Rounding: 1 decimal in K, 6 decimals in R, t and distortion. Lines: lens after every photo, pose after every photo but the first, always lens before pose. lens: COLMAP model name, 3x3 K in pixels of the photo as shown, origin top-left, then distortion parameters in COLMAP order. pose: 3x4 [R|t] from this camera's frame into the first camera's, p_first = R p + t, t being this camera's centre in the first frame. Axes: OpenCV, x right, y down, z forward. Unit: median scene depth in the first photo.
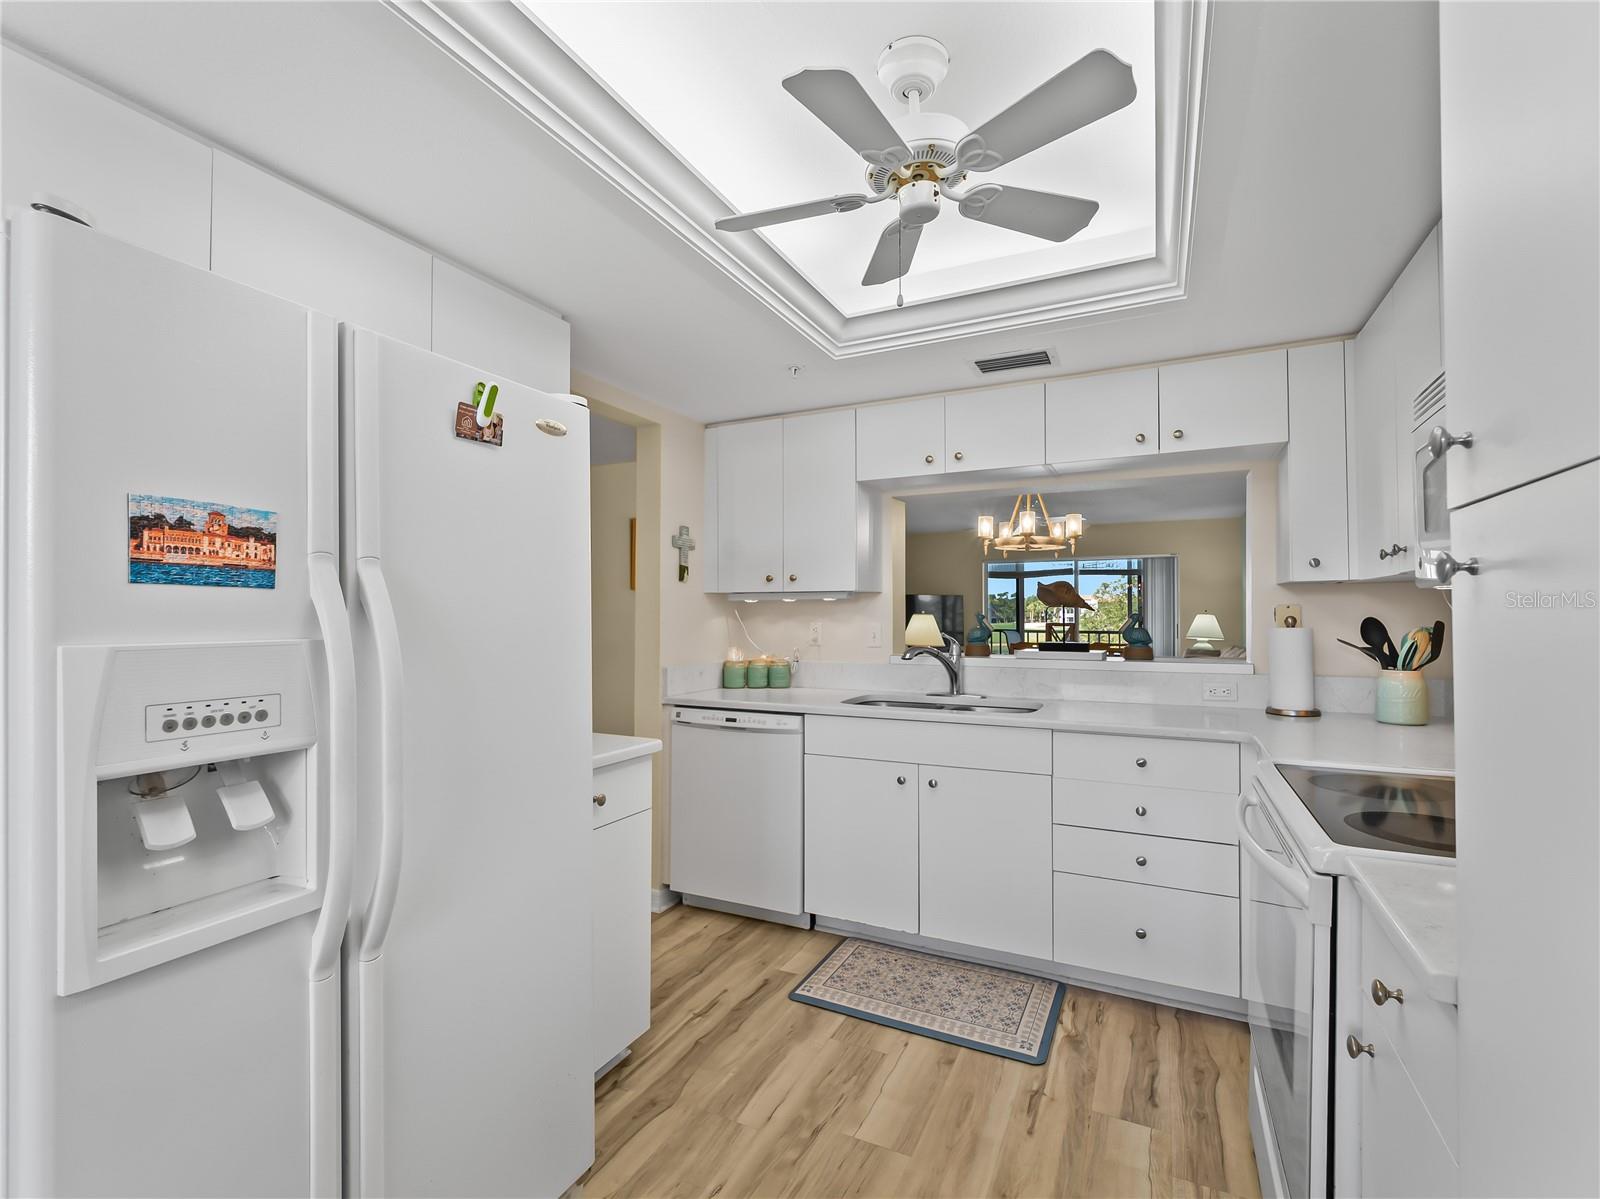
lens RADIAL K [[728.1, 0, 804.1], [0, 728.1, 614.2], [0, 0, 1]] dist [-0.001016, -0.000349]
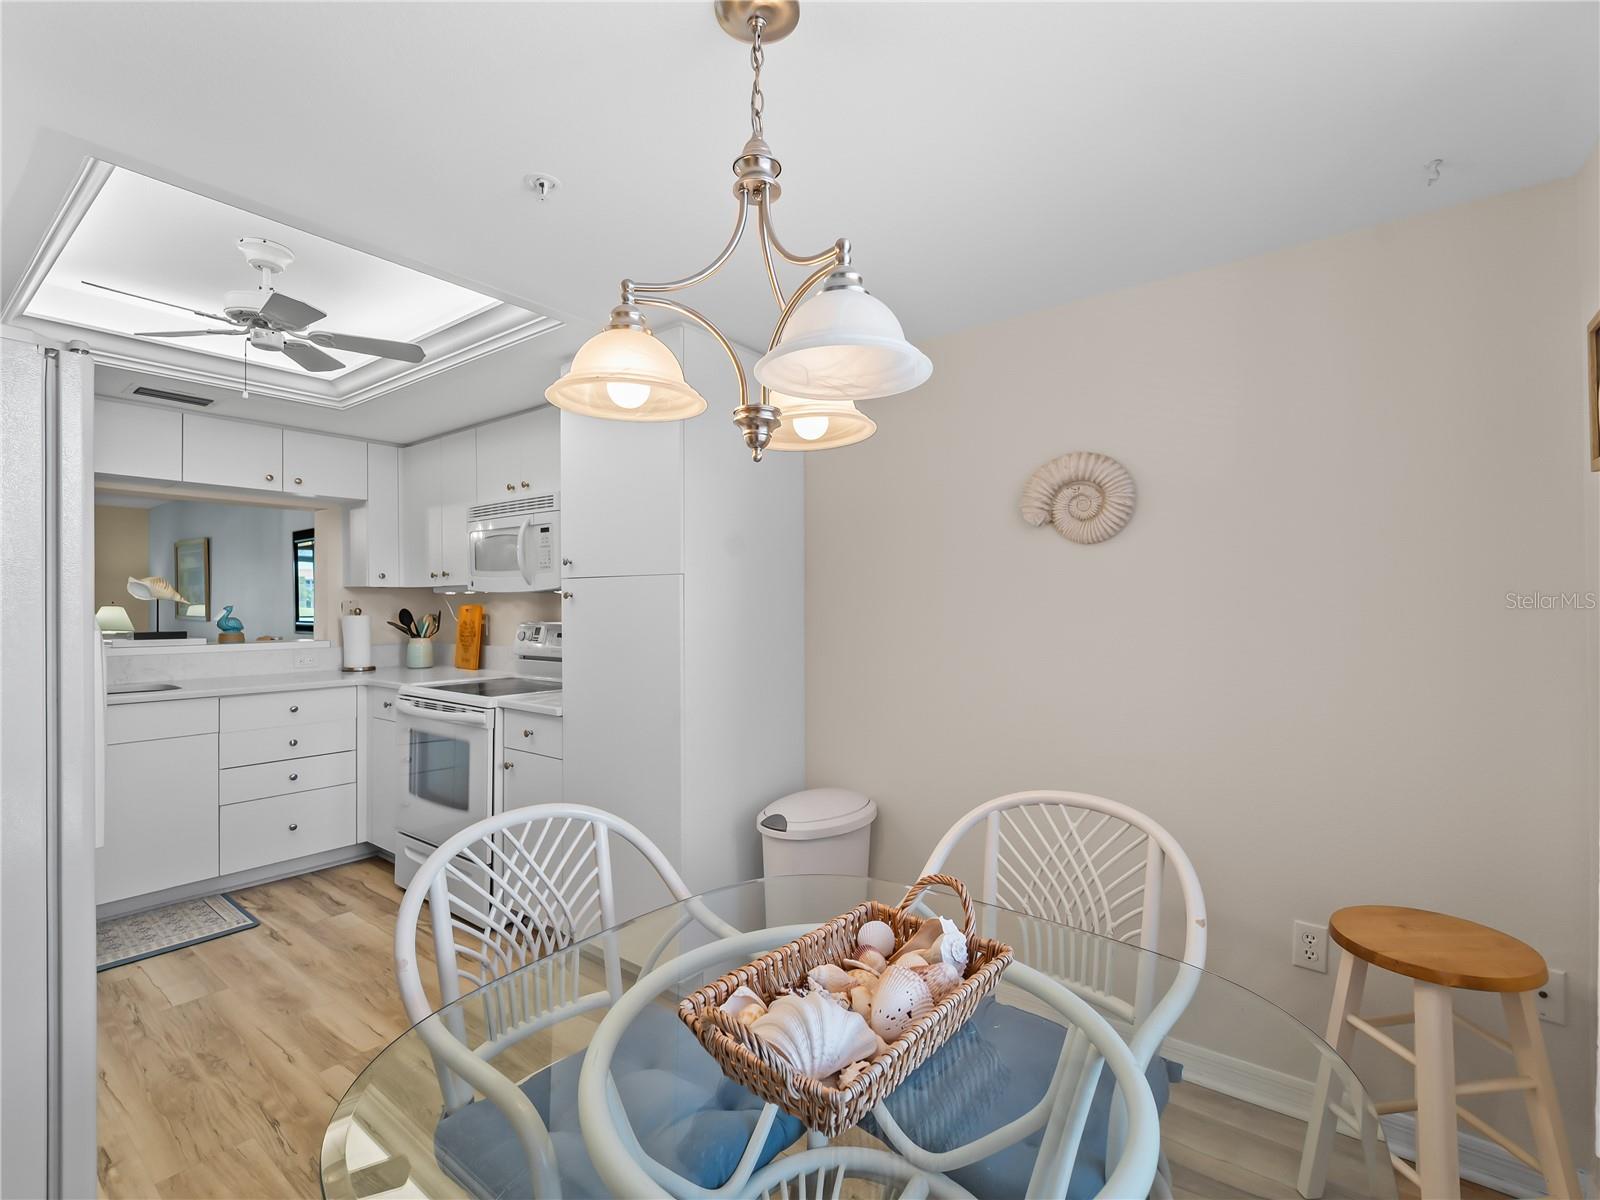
lens RADIAL K [[723.6, 0, 811.3], [0, 723.6, 603.9], [0, 0, 1]] dist [0.001371, -0.005173]
pose [[0.186521, 0.005242, 0.982437, -0.670488], [-0.002367, 0.999985, -0.004886, -0.000939], [-0.982448, -0.001414, 0.186531, -0.248033]]
